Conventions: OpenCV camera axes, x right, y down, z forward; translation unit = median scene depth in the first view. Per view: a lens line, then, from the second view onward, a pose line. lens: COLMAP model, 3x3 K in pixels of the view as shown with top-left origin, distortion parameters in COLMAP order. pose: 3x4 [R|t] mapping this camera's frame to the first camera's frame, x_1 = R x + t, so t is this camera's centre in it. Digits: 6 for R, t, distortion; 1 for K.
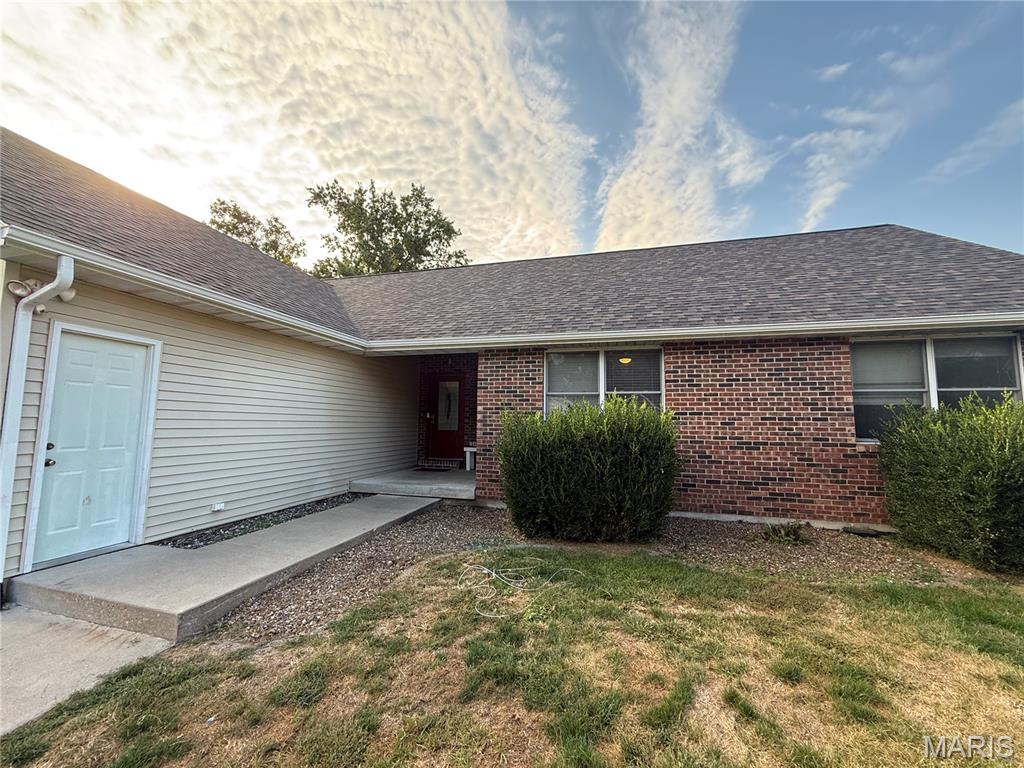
lens RADIAL K [[407.5, 0, 510.9], [0, 407.5, 383.1], [0, 0, 1]] dist [0.001168, -0.000602]
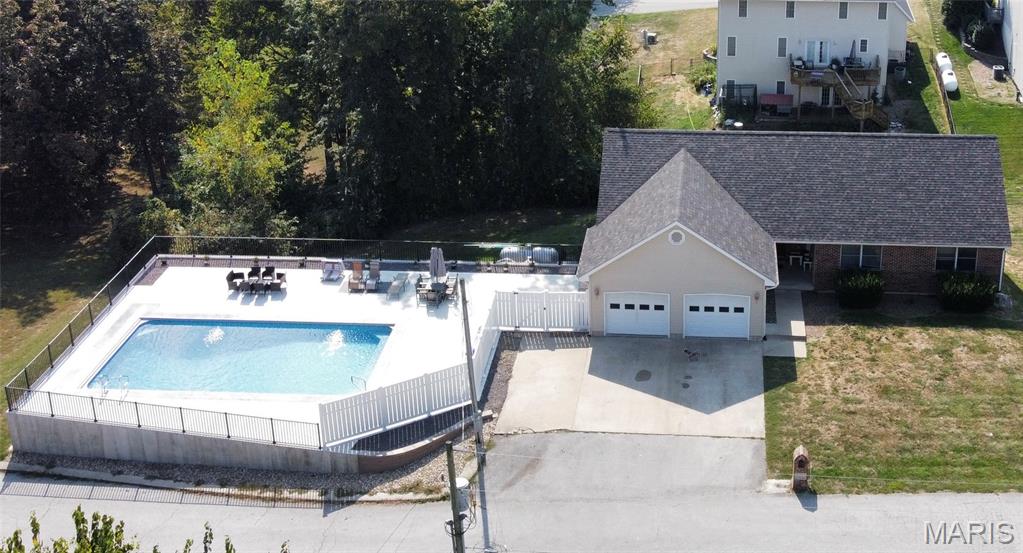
lens RADIAL K [[1336.1, 0, 616.6], [0, 1336.1, 144.2], [0, 0, 1]] dist [-0.002040, 0.000000]
pose [[0.983777, -0.081232, 0.159952, -2.686238], [0.001901, 0.896278, 0.443488, -4.482537], [-0.179387, -0.435989, 0.881892, -6.131230]]
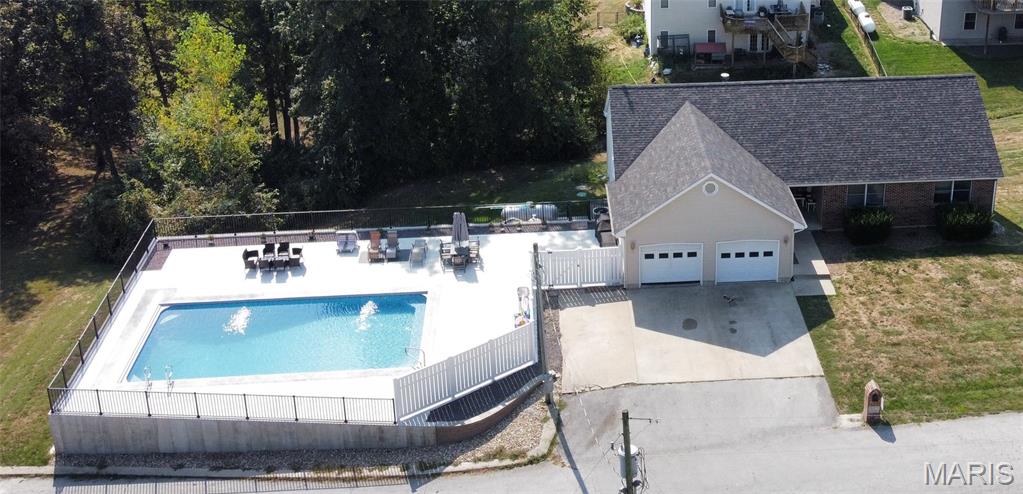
lens RADIAL K [[1276.7, 0, 623.5], [0, 1276.7, 85.3], [0, 0, 1]] dist [-0.000443, 0.000000]
pose [[0.944370, -0.129890, 0.302148, -3.923575], [-0.017407, 0.897678, 0.440309, -4.488562], [-0.328423, -0.421074, 0.845479, -5.638430]]
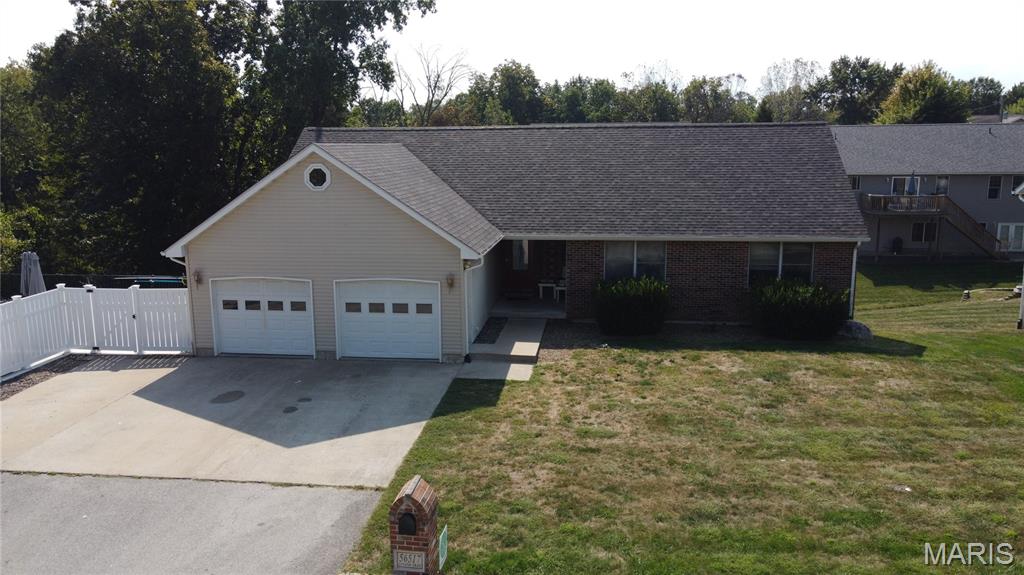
lens RADIAL K [[787.6, 0, 501.8], [0, 787.6, 279.3], [0, 0, 1]] dist [-0.001376, 0.025070]
pose [[0.991541, -0.038528, 0.123946, -0.794235], [0.004566, 0.964692, 0.263341, -0.813269], [-0.129715, -0.260547, 0.956707, -2.294172]]
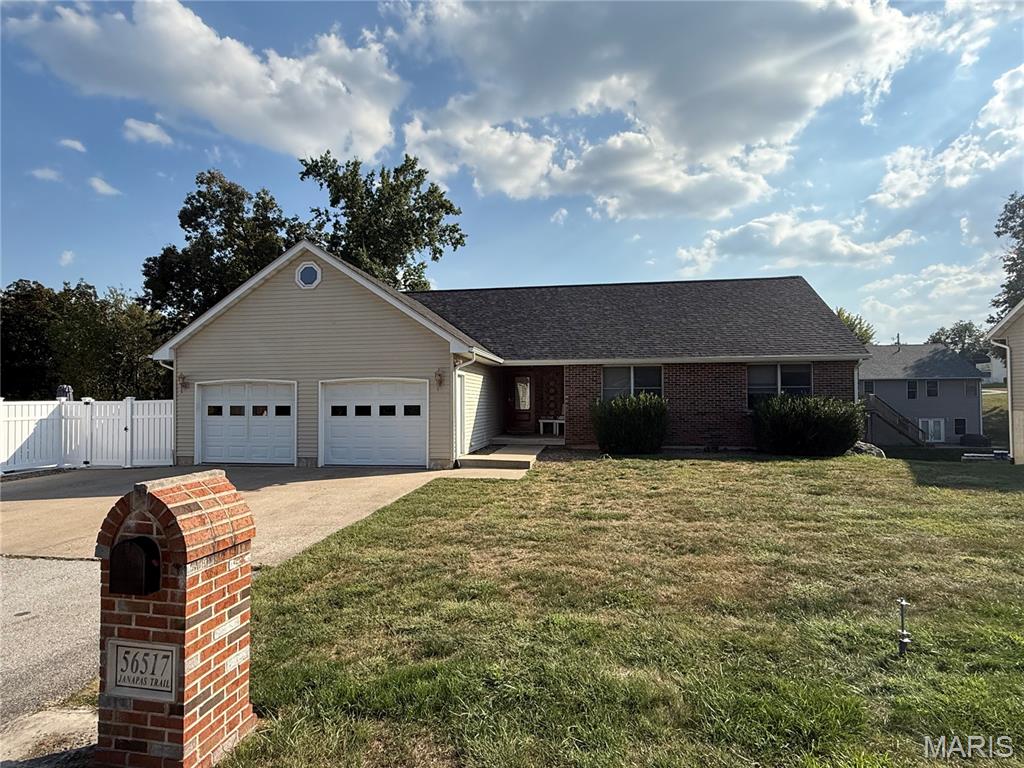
lens RADIAL K [[548.9, 0, 511.4], [0, 548.9, 381.6], [0, 0, 1]] dist [-0.000822, 0.001018]
pose [[0.994553, -0.009331, 0.103812, -0.574334], [0.002920, 0.998088, 0.061745, -0.157905], [-0.104189, -0.061106, 0.992679, -1.420770]]
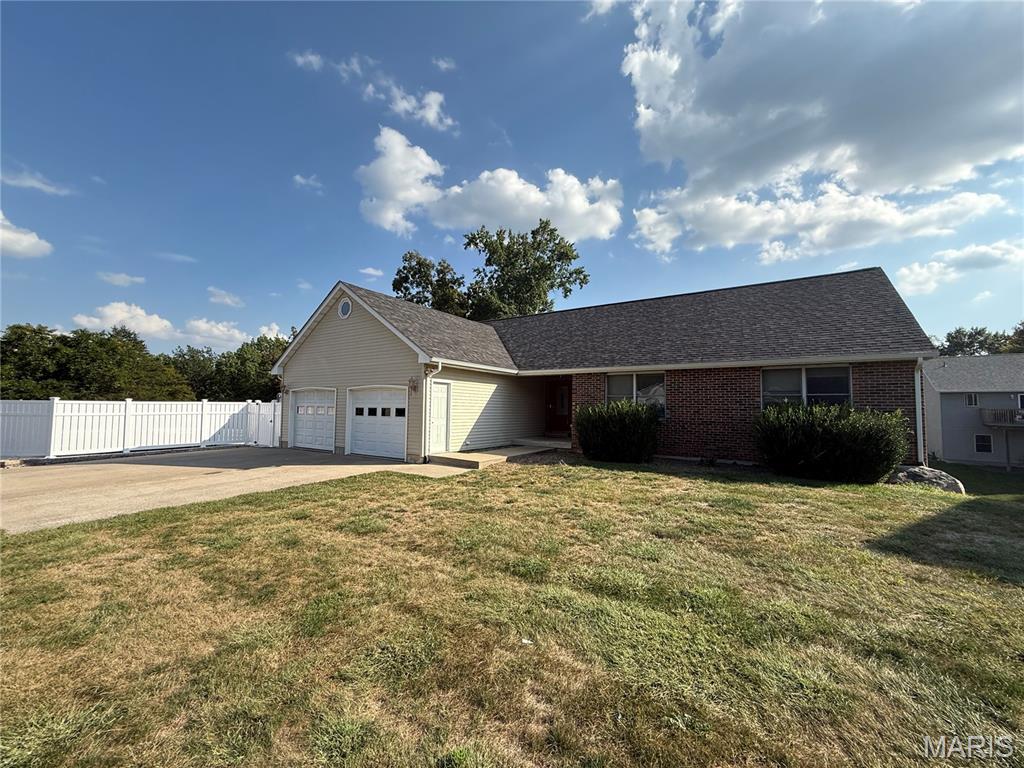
lens RADIAL K [[407.5, 0, 510.9], [0, 407.5, 383.9], [0, 0, 1]] dist [0.001168, -0.000602]
pose [[0.948278, -0.015386, -0.317069, 0.259786], [0.025442, 0.999295, 0.027600, -0.094068], [0.316421, -0.034239, 0.948001, -0.953772]]
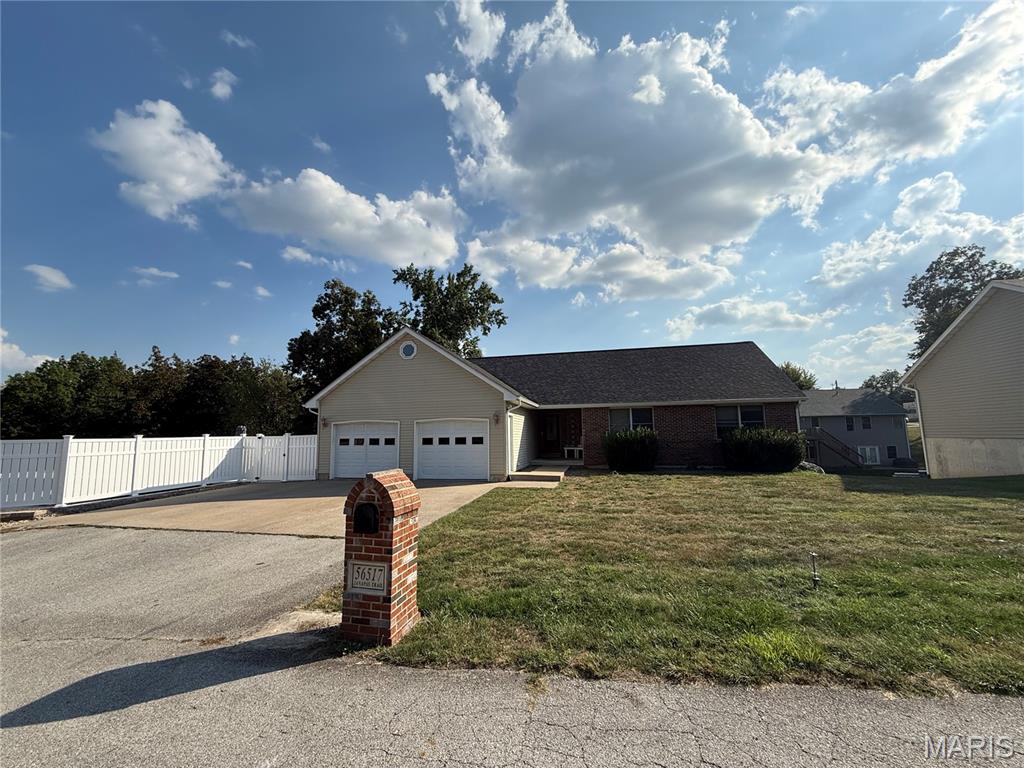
lens RADIAL K [[407.5, 0, 509.9], [0, 407.5, 381.7], [0, 0, 1]] dist [0.001168, -0.000602]
pose [[0.999175, -0.016439, 0.037134, -0.629577], [0.017777, 0.999194, -0.036004, -0.161220], [-0.036512, 0.036634, 0.998662, -1.565528]]
